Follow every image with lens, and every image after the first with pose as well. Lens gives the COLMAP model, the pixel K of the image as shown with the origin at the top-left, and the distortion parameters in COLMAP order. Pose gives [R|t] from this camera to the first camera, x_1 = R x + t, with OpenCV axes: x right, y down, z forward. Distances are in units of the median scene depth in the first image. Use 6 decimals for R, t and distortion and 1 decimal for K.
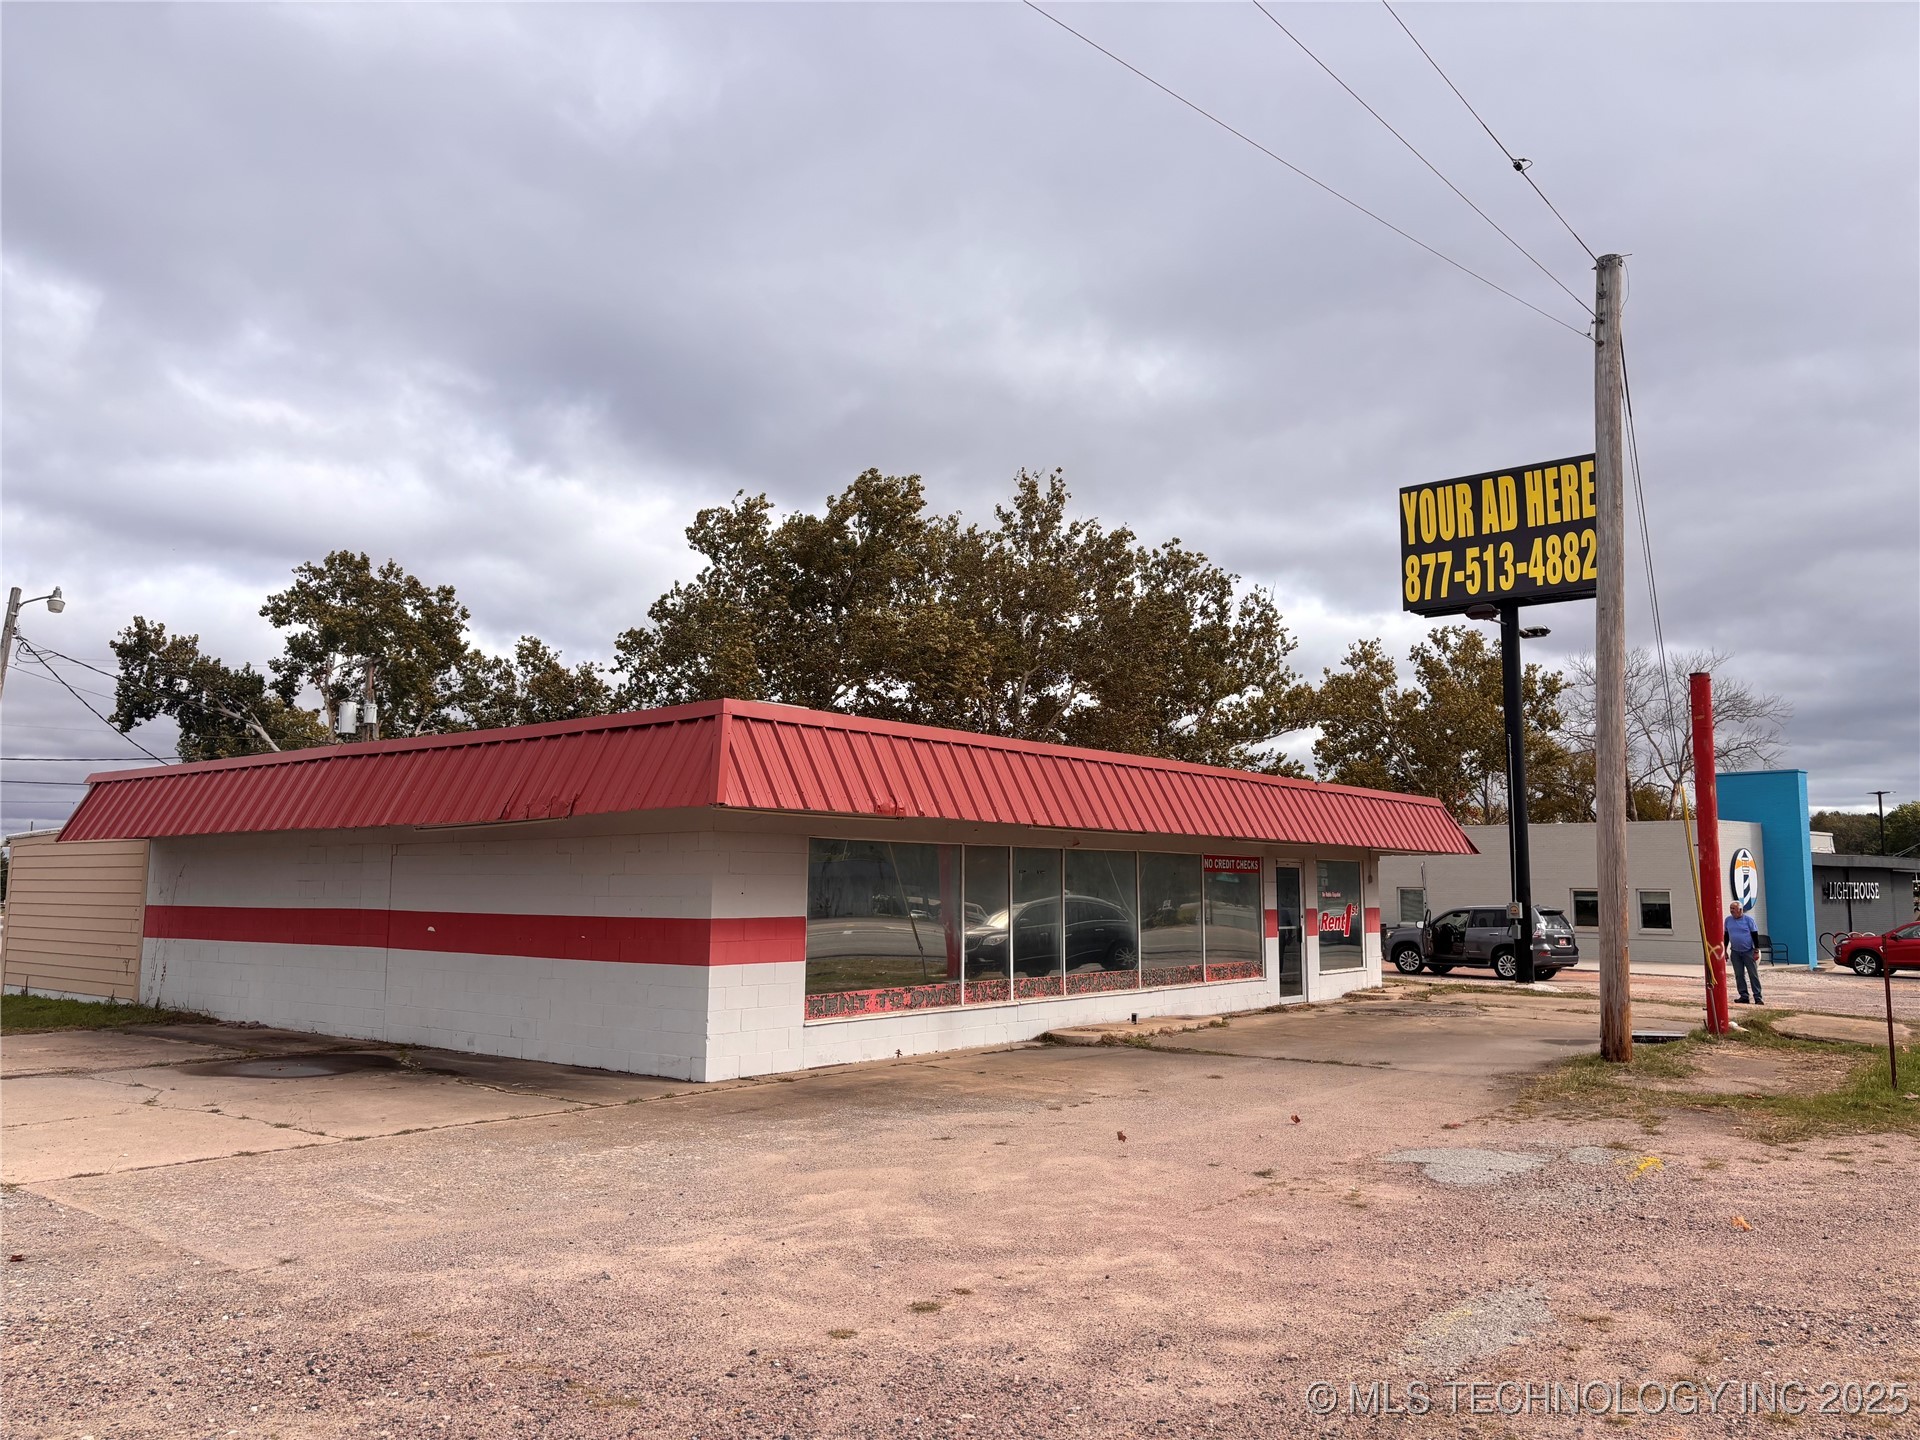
lens RADIAL K [[1476.0, 0, 973.4], [0, 1476.0, 722.9], [0, 0, 1]] dist [0.042093, -0.001446]
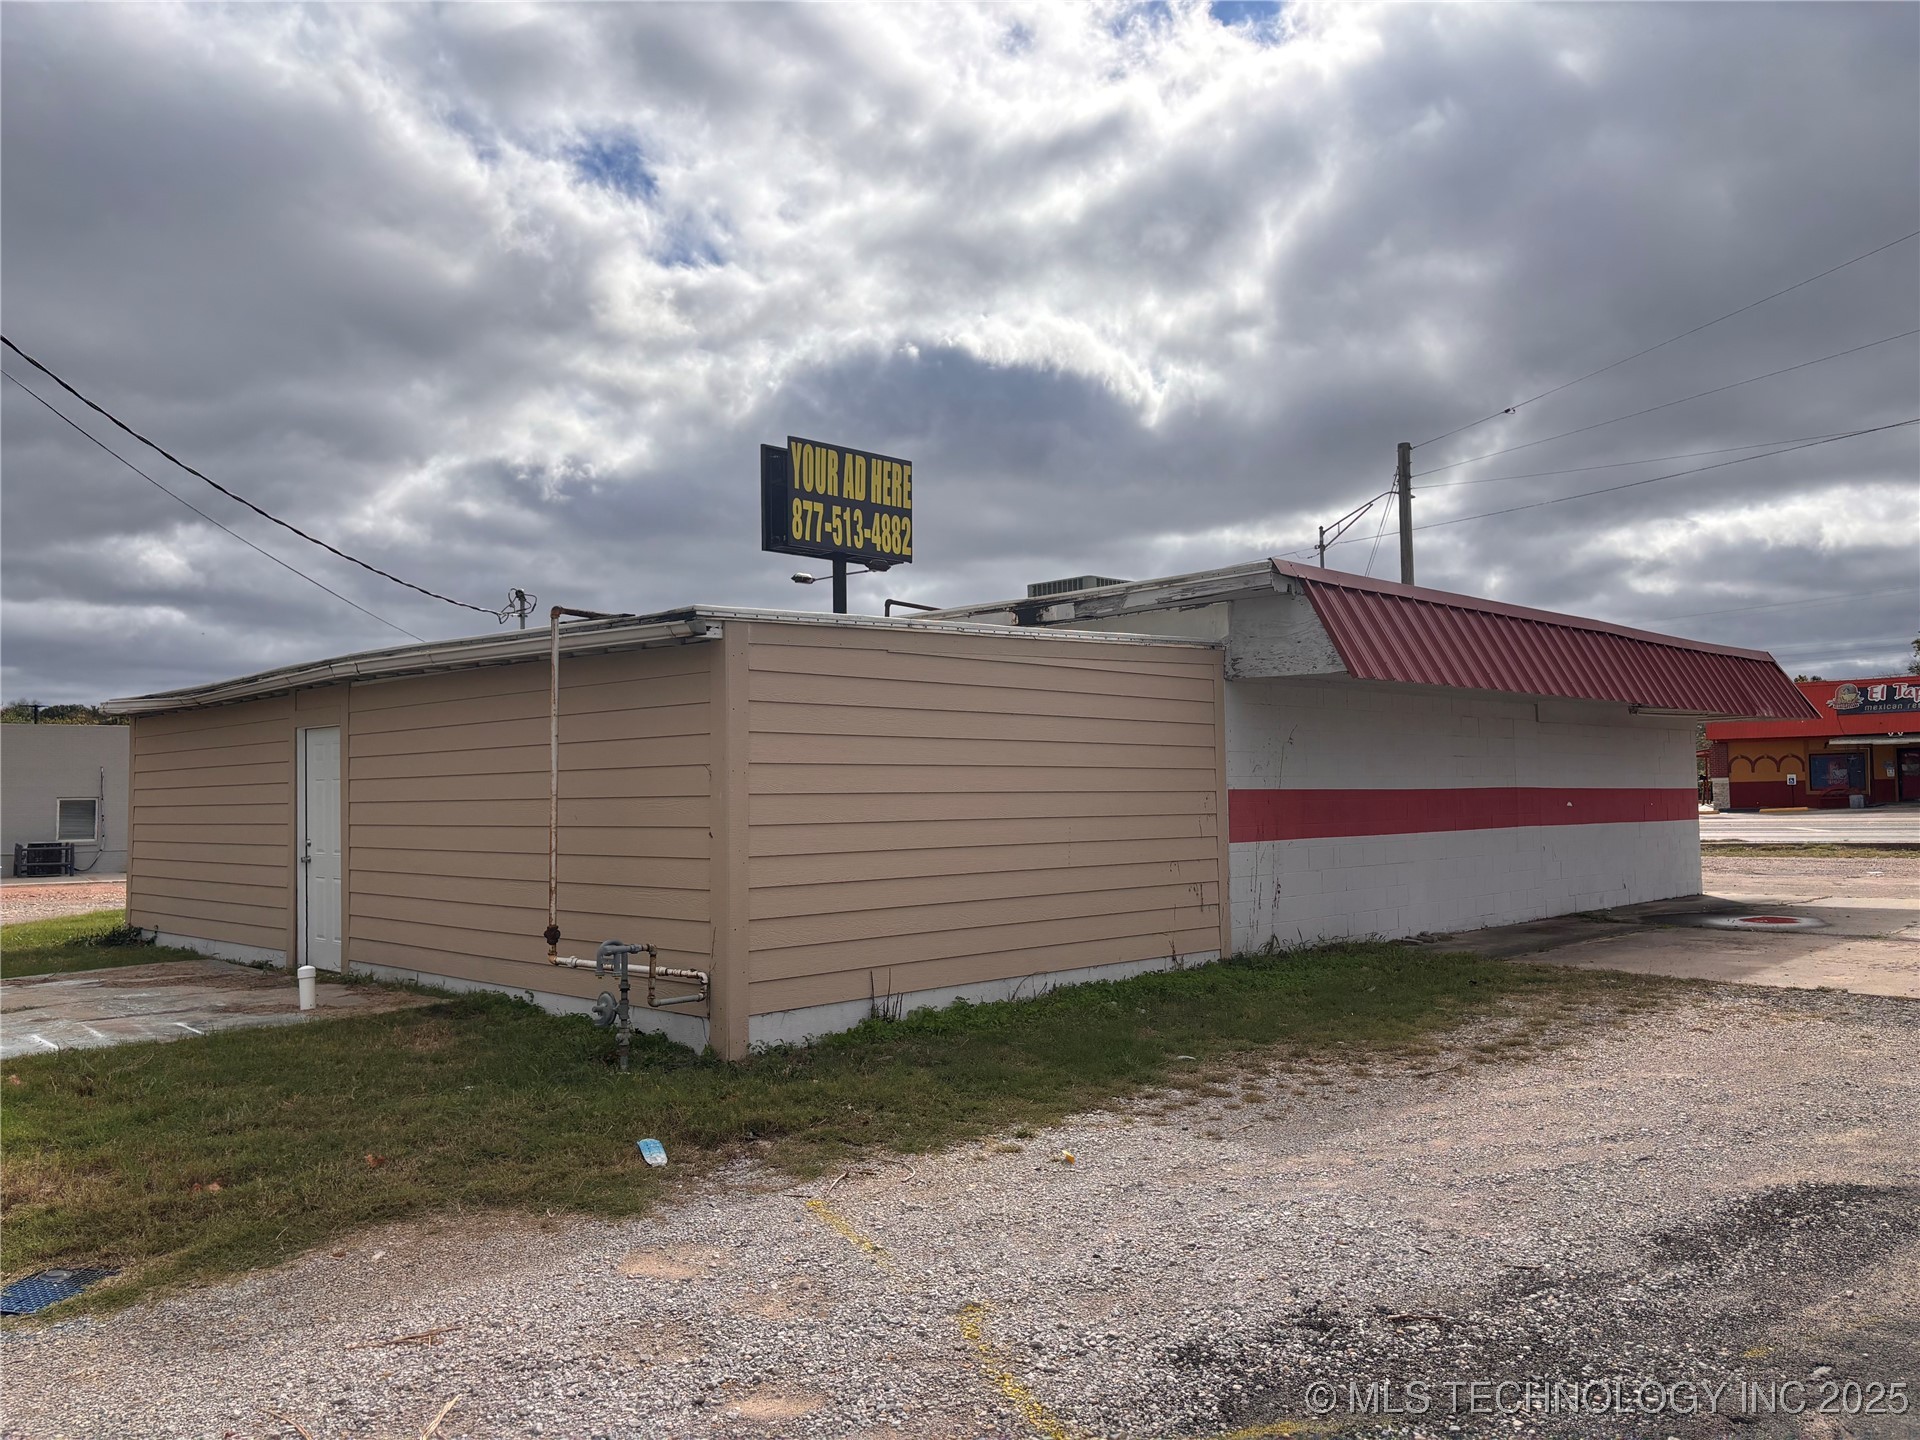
lens RADIAL K [[1476.0, 0, 973.4], [0, 1476.0, 722.9], [0, 0, 1]] dist [0.042093, -0.001446]
pose [[0.081925, 0.047185, 0.995521, -0.860846], [-0.093470, 0.994840, -0.039461, 0.096214], [-0.992246, -0.089819, 0.085913, 0.789826]]
